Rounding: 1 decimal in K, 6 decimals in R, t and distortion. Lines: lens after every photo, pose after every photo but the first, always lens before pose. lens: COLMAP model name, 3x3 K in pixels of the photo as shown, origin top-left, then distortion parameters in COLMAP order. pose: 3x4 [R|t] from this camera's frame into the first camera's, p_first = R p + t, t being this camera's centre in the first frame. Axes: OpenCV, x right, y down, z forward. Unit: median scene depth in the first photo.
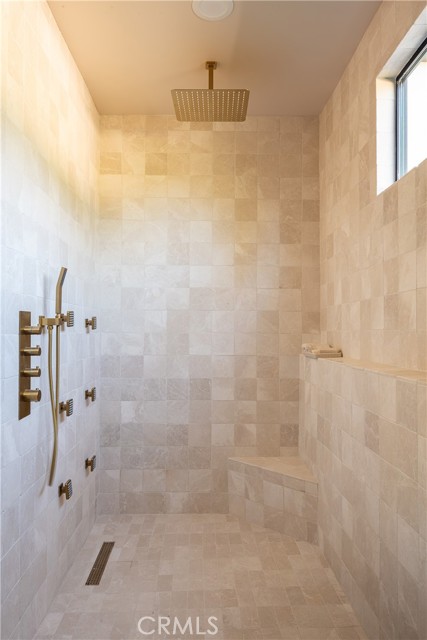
lens RADIAL K [[462.5, 0, 213.1], [0, 462.5, 313.6], [0, 0, 1]] dist [0.013382, 0.000113]
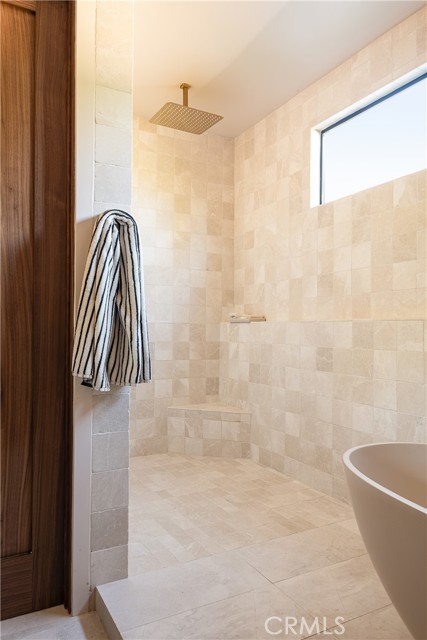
lens RADIAL K [[462.5, 0, 213.1], [0, 462.5, 313.6], [0, 0, 1]] dist [0.013382, 0.000113]
pose [[0.889834, 0.019710, 0.455858, -0.421073], [-0.022026, 0.999757, -0.000232, 0.064707], [-0.455752, -0.009835, 0.890052, -0.129850]]
